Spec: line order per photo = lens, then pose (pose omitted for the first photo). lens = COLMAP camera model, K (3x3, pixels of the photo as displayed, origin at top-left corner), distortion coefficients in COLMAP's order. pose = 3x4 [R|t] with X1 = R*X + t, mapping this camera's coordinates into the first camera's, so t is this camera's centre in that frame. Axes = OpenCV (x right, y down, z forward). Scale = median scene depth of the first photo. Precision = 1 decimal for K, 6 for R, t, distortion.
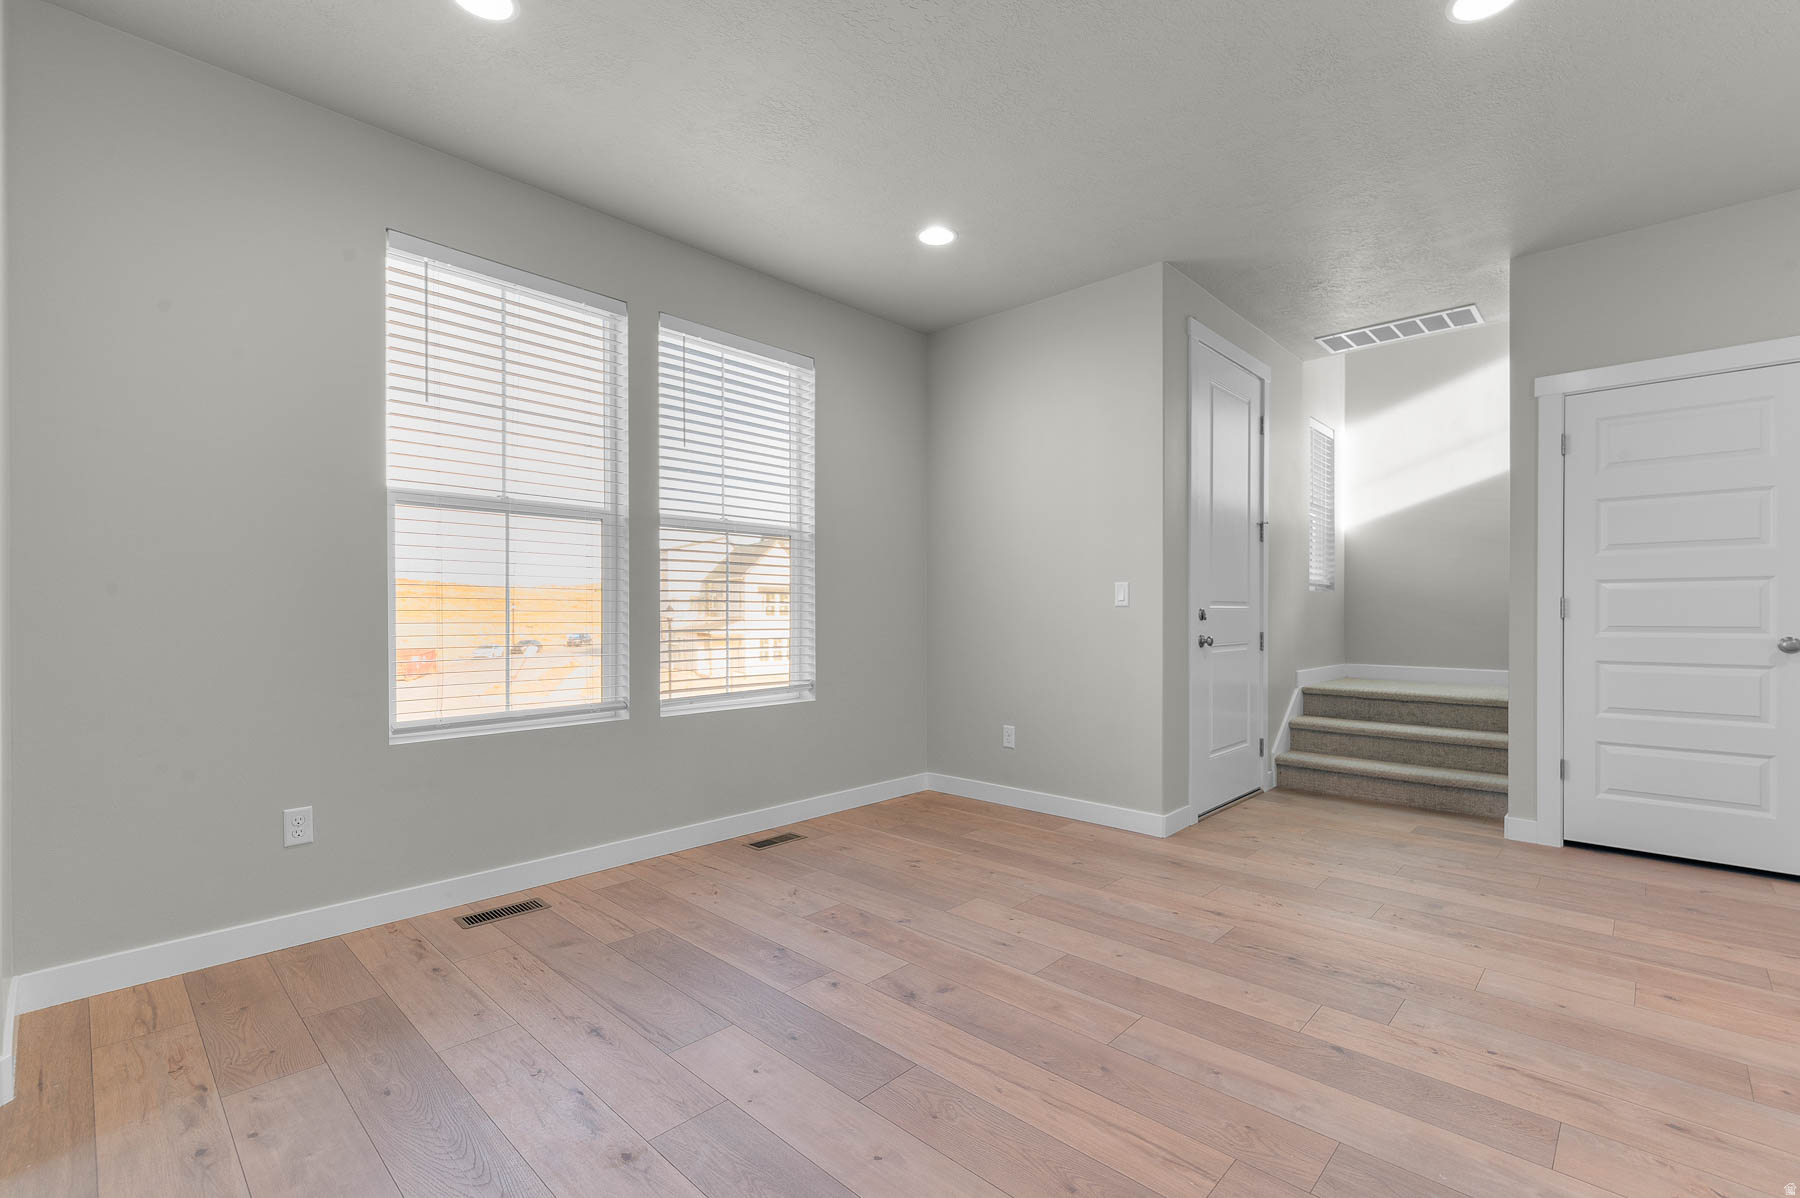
lens RADIAL K [[785.4, 0, 965.5], [0, 785.4, 615.2], [0, 0, 1]] dist [0.015227, -0.001000]
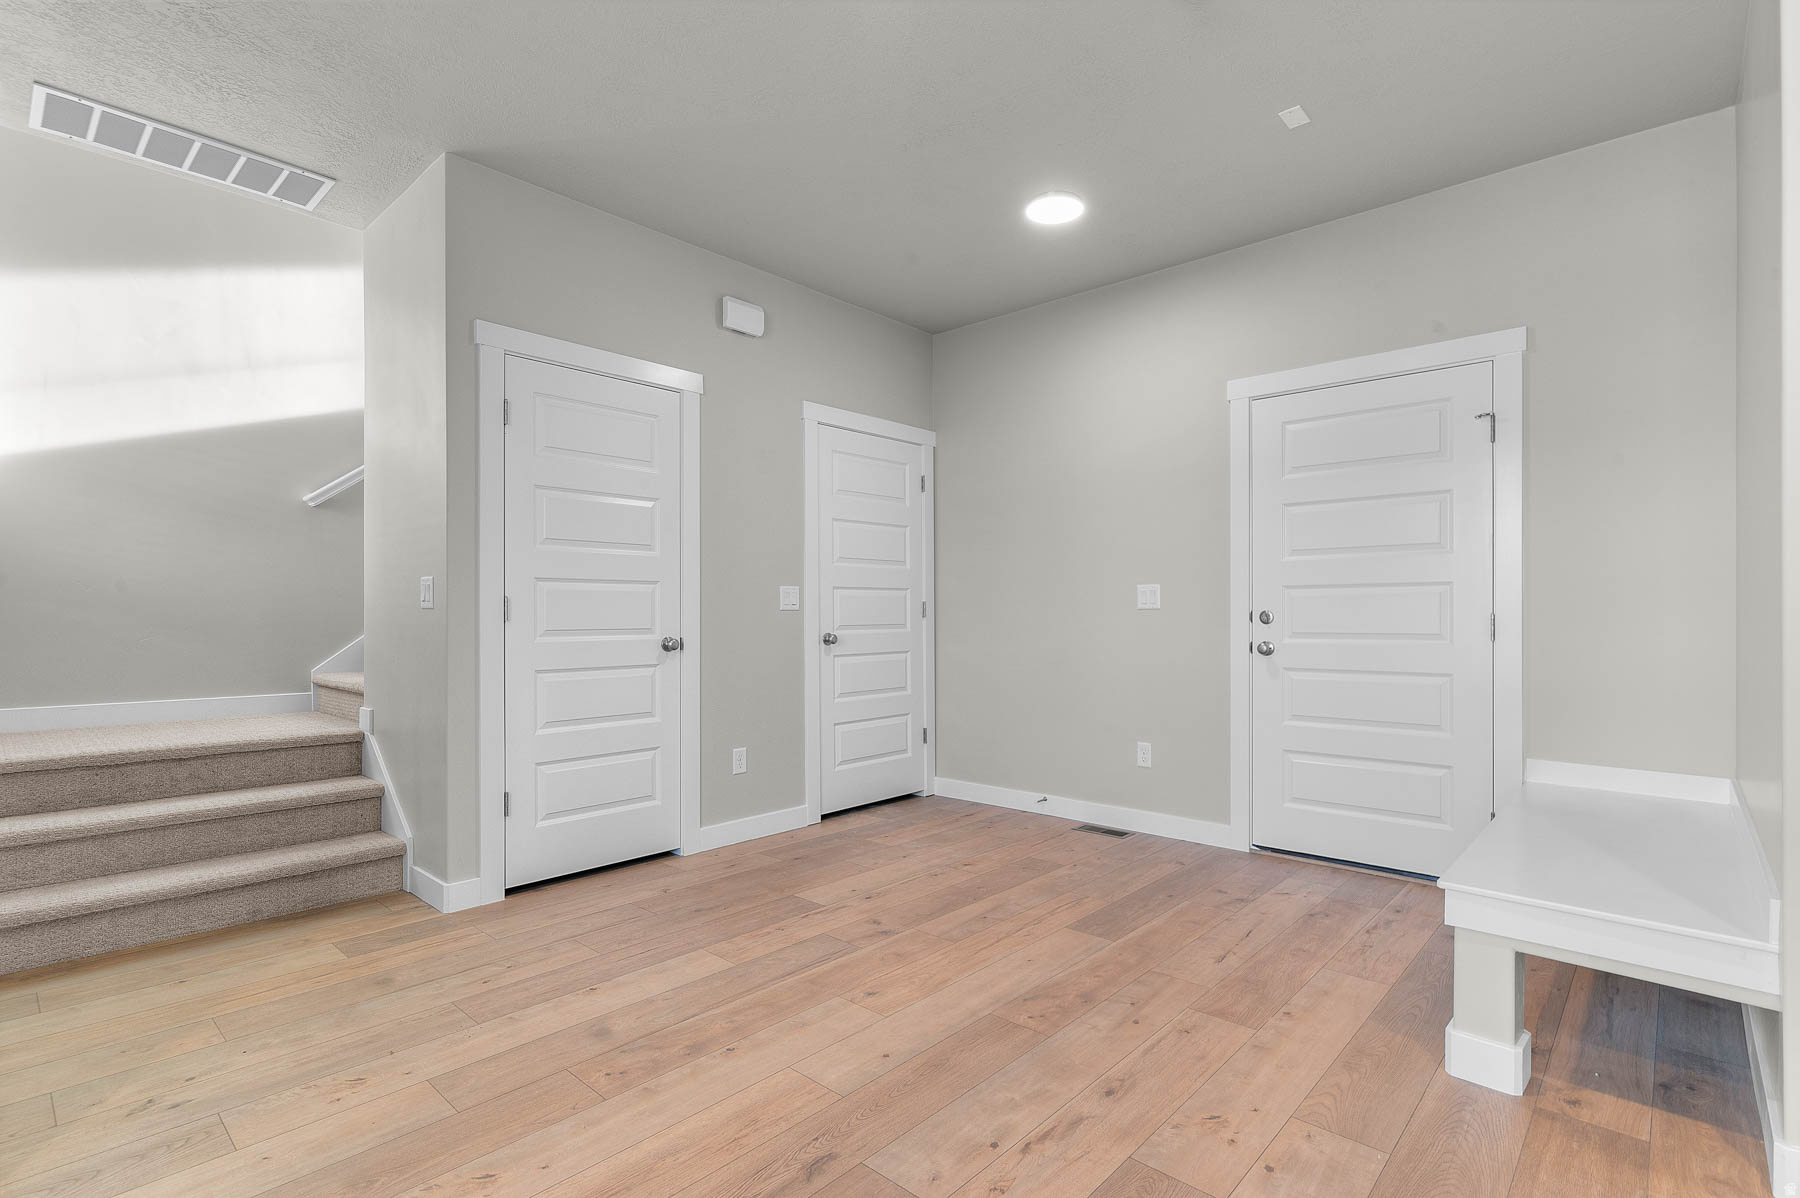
lens RADIAL K [[849.6, 0, 896.1], [0, 849.6, 611.9], [0, 0, 1]] dist [0.001132, 0.000124]
pose [[0.035897, 0.008083, 0.999323, -0.128879], [0.005779, 0.999949, -0.008296, 0.004938], [-0.999339, 0.006072, 0.035849, 0.625676]]
